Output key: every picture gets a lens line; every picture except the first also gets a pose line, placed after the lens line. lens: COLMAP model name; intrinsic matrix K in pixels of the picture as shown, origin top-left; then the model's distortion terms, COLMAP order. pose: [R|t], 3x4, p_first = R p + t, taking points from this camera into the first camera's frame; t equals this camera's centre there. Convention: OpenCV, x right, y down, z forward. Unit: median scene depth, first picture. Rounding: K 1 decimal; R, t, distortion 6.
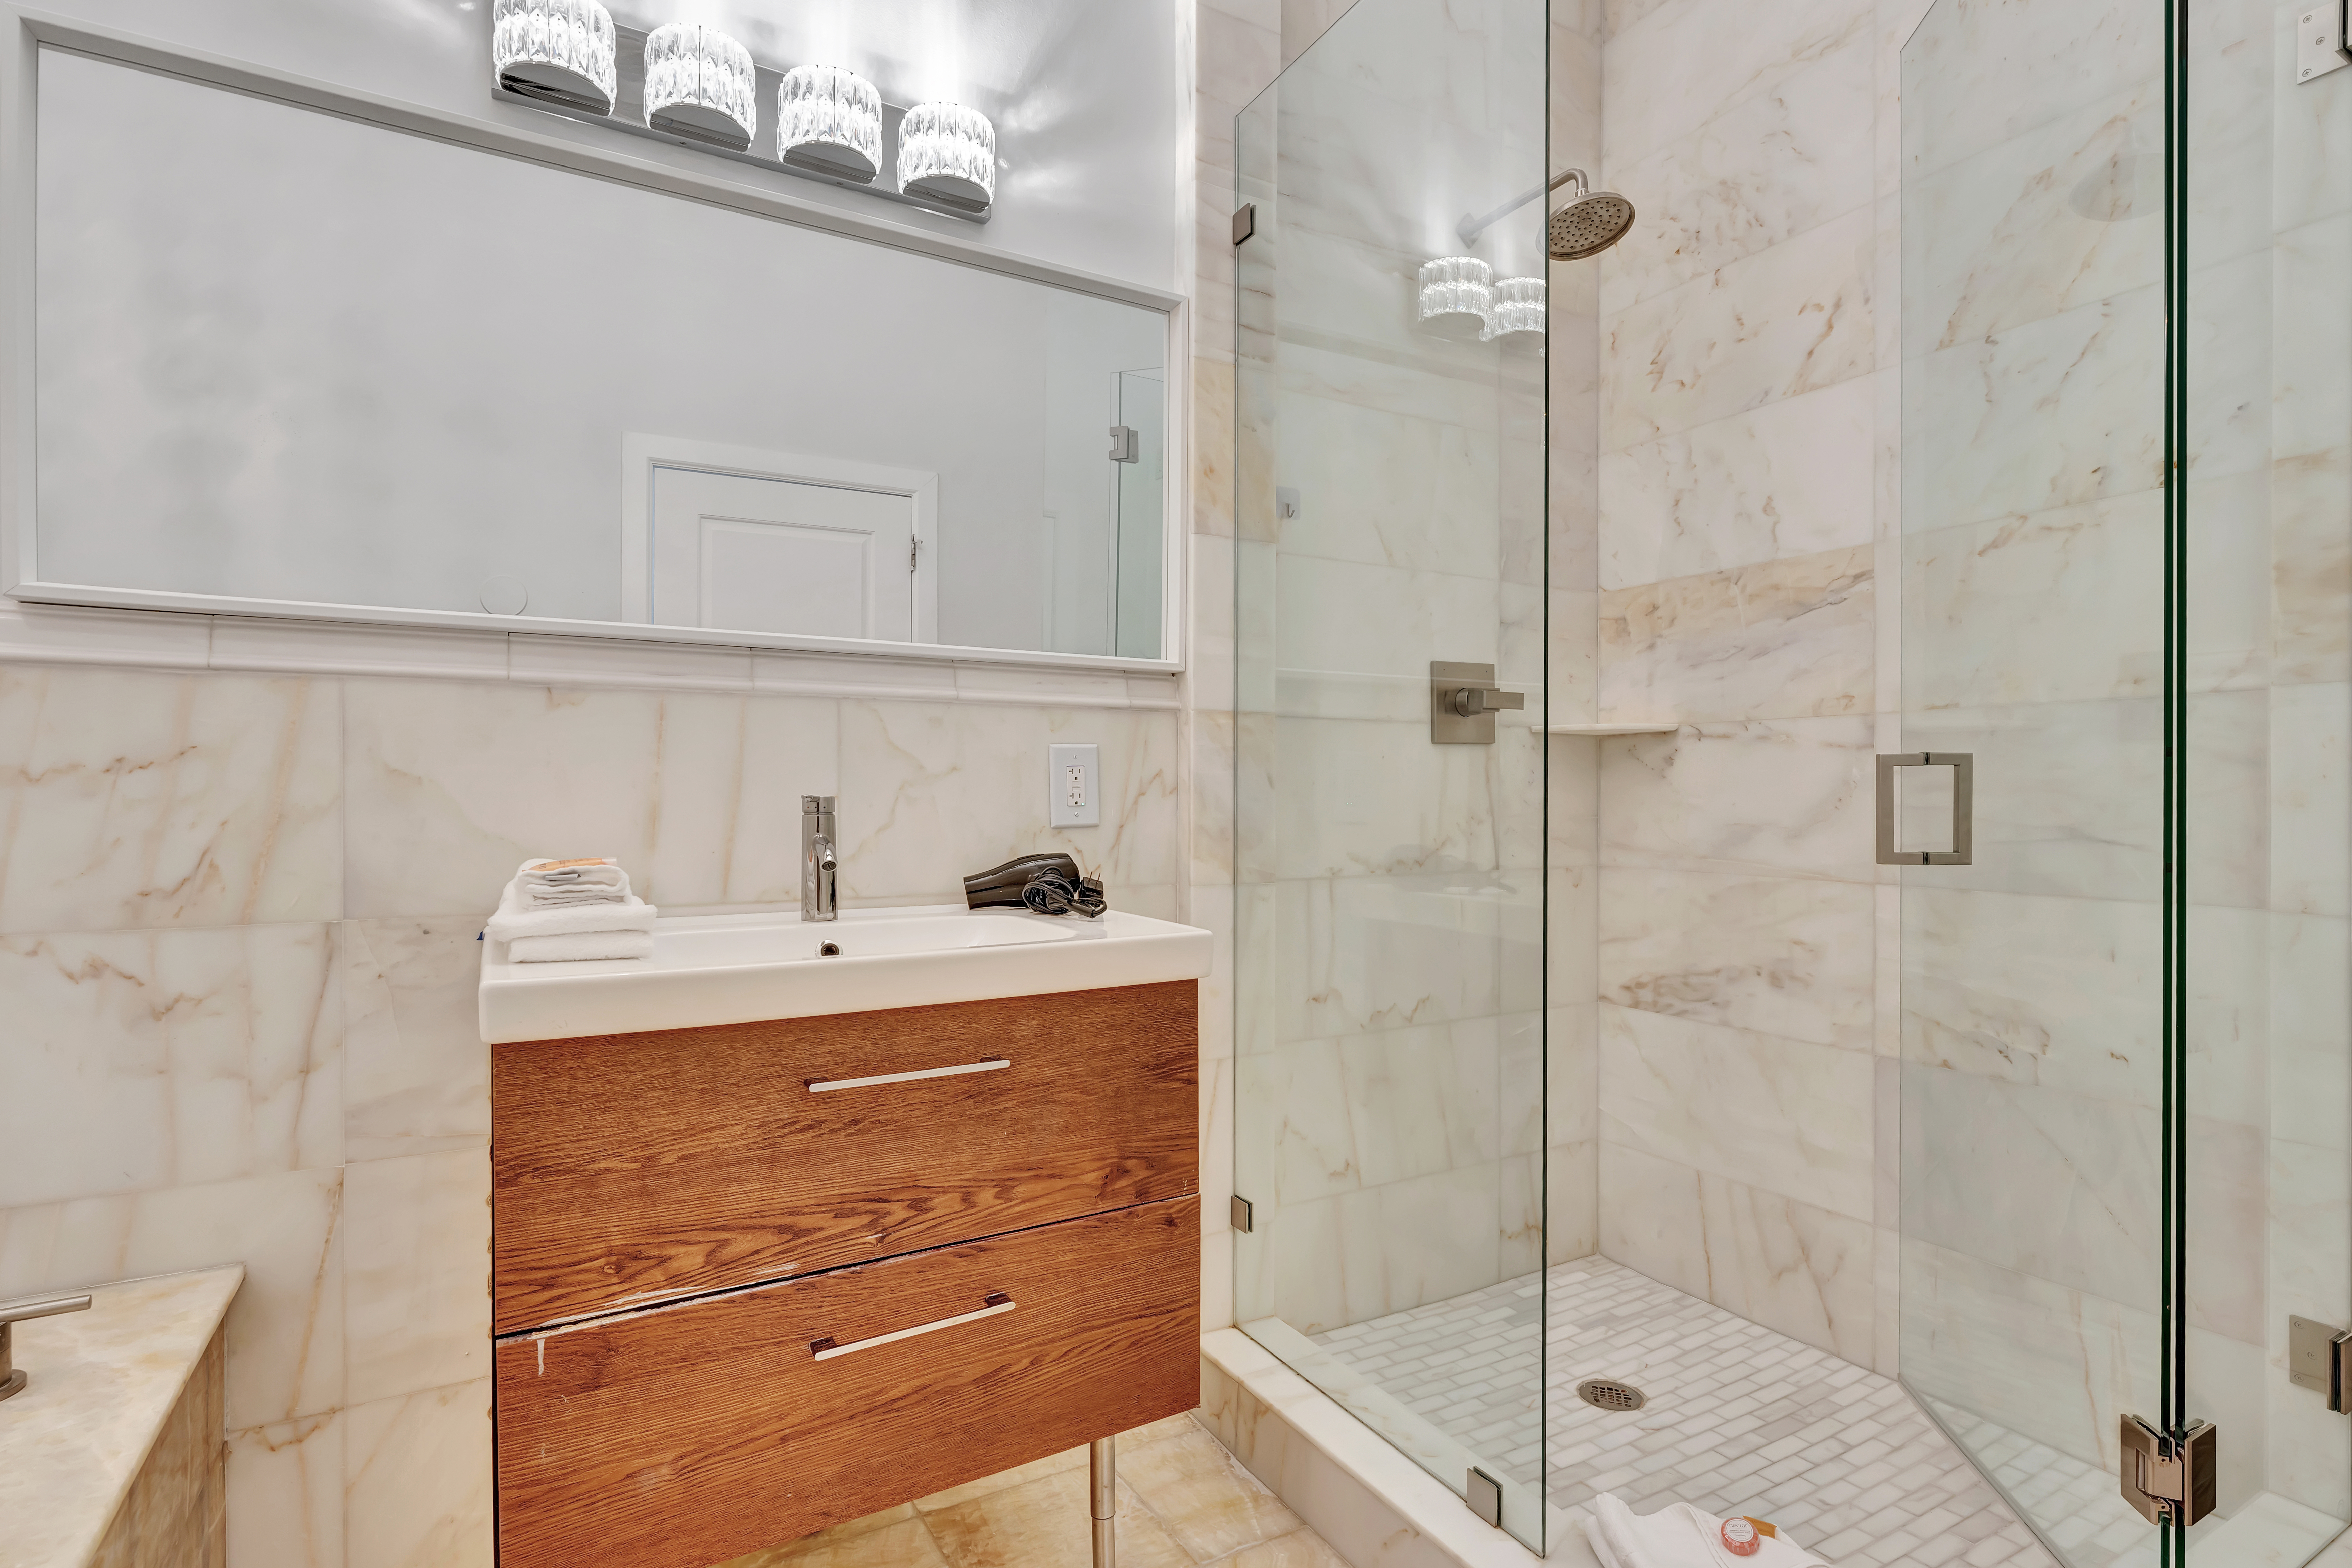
lens RADIAL K [[1167.5, 0, 1179.4], [0, 1167.5, 797.0], [0, 0, 1]] dist [-0.006218, -0.000324]
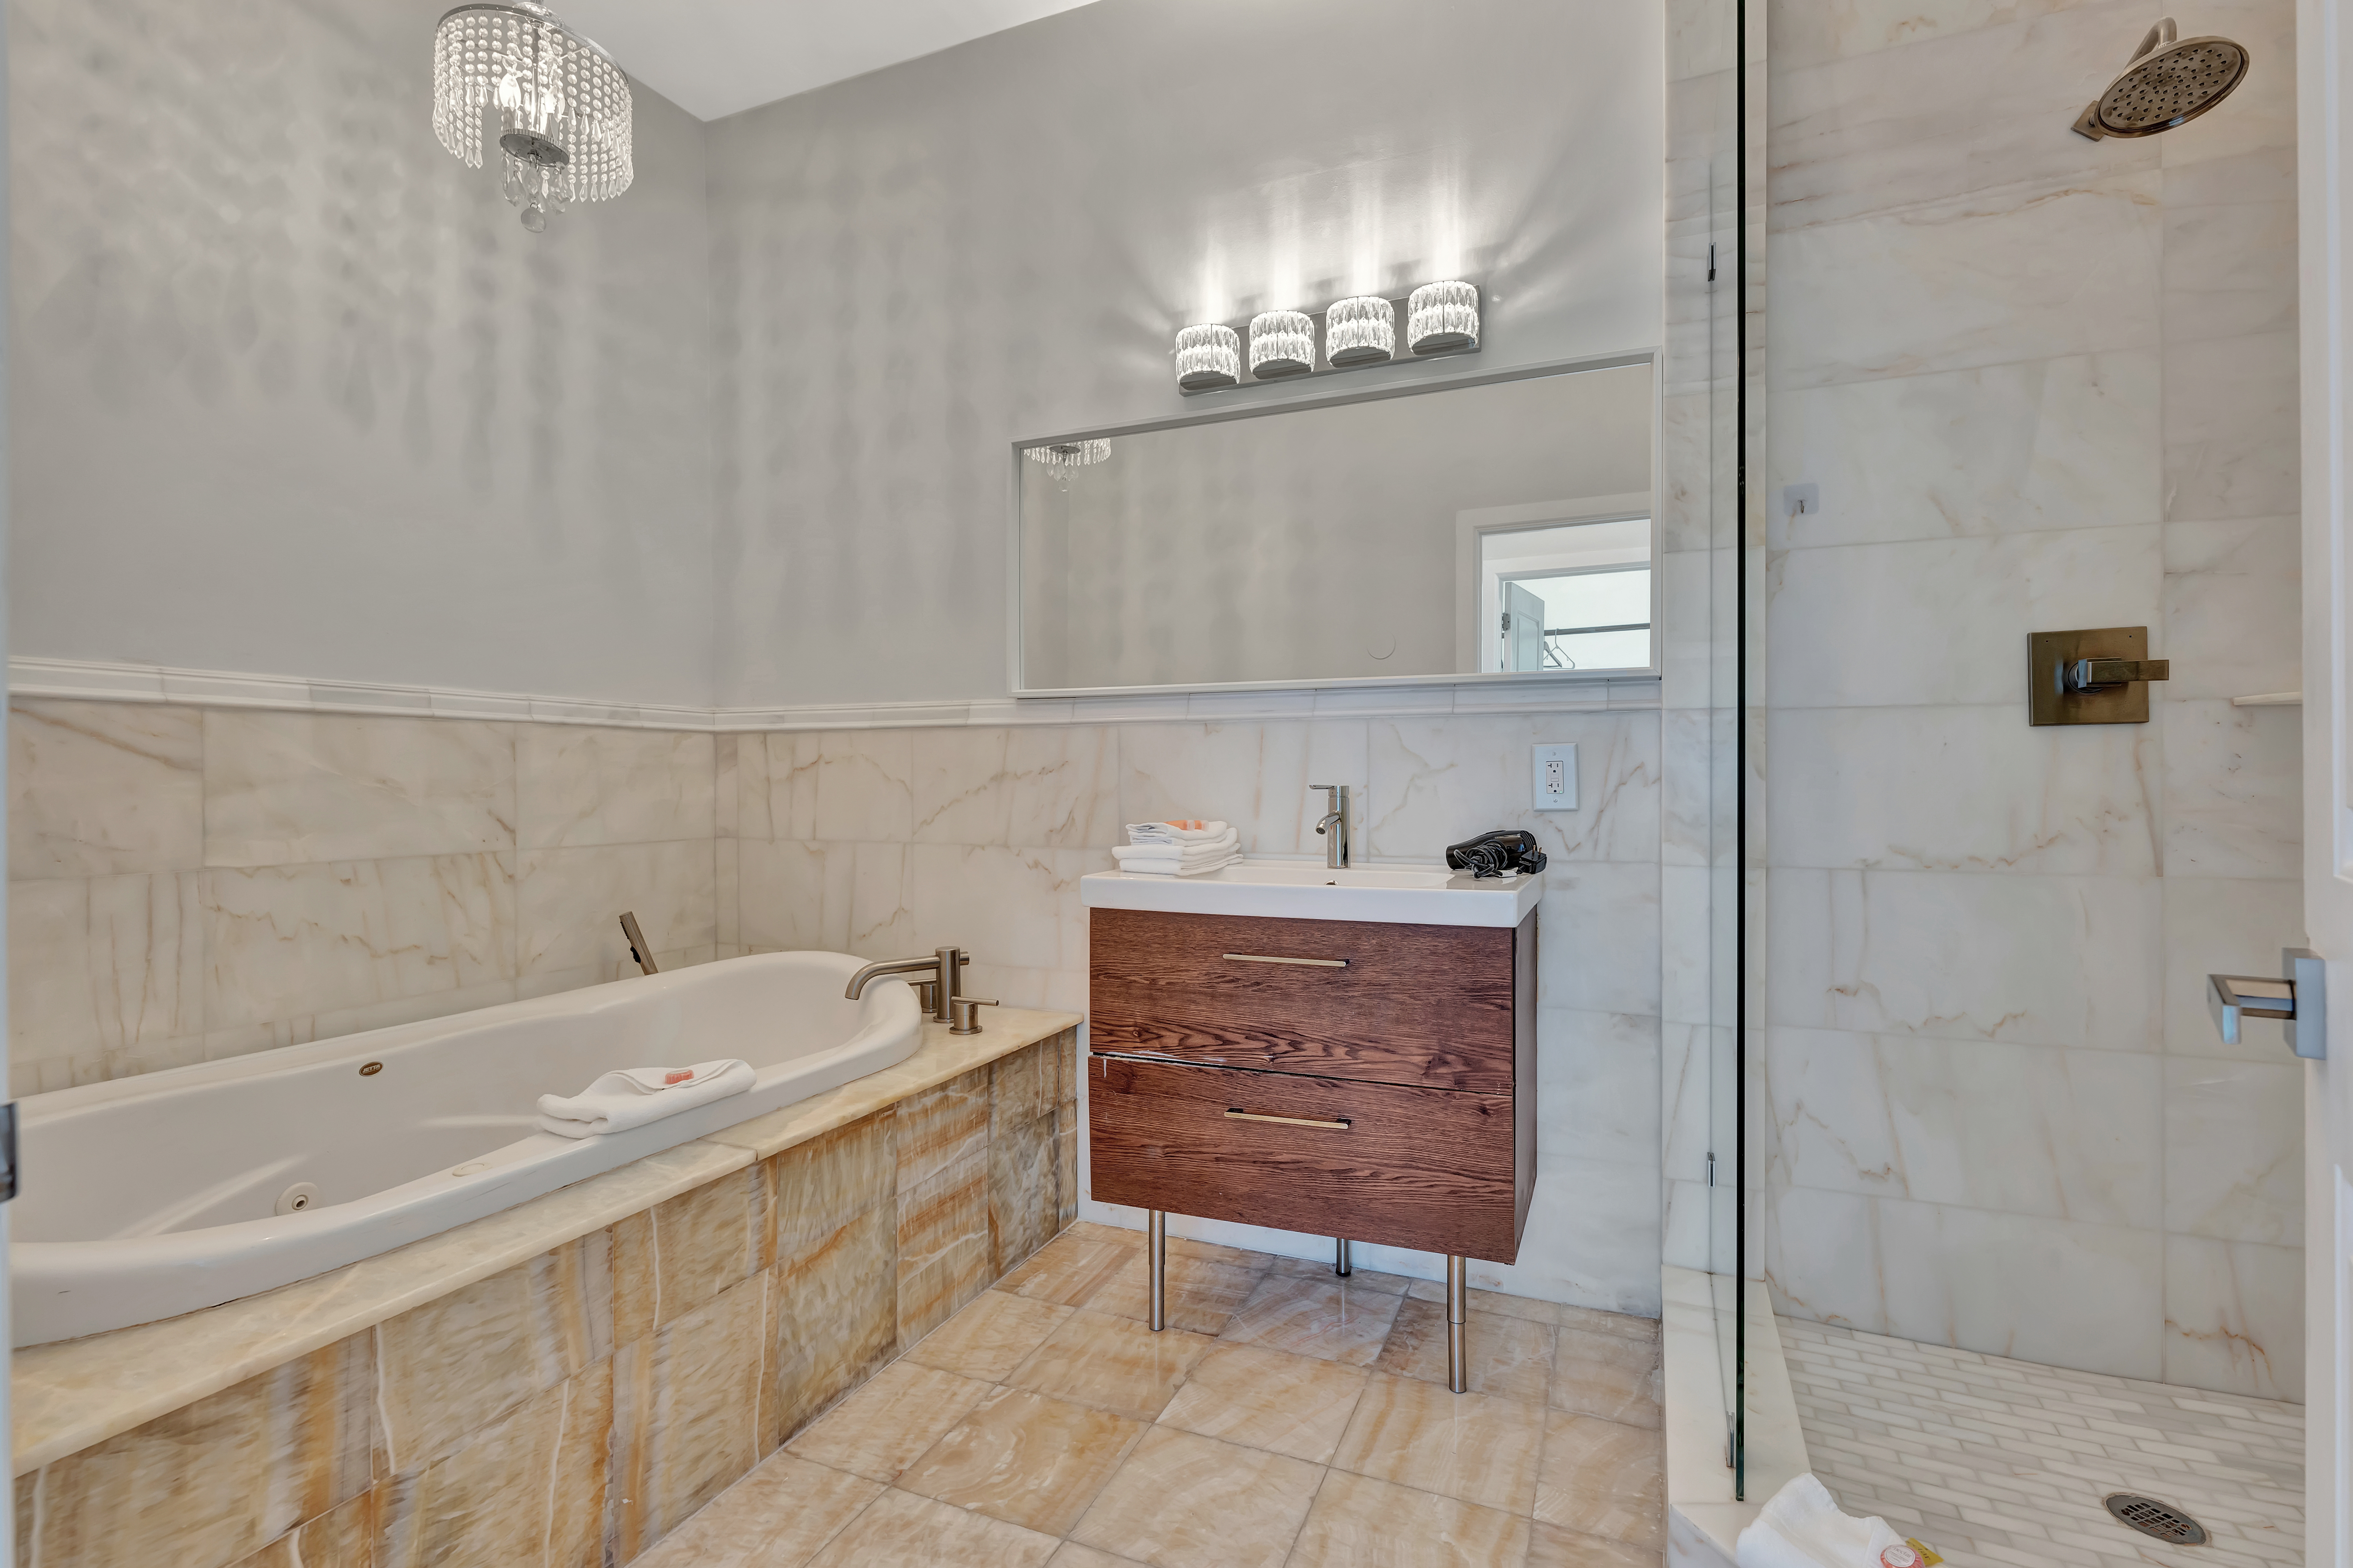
lens RADIAL K [[1079.1, 0, 1176.5], [0, 1079.1, 784.0], [0, 0, 1]] dist [-0.012810, -0.000268]
pose [[0.595632, -0.000075, -0.803258, 0.788010], [-0.001955, 0.999997, -0.001542, -0.000252], [0.803255, 0.002489, 0.595630, 0.002617]]
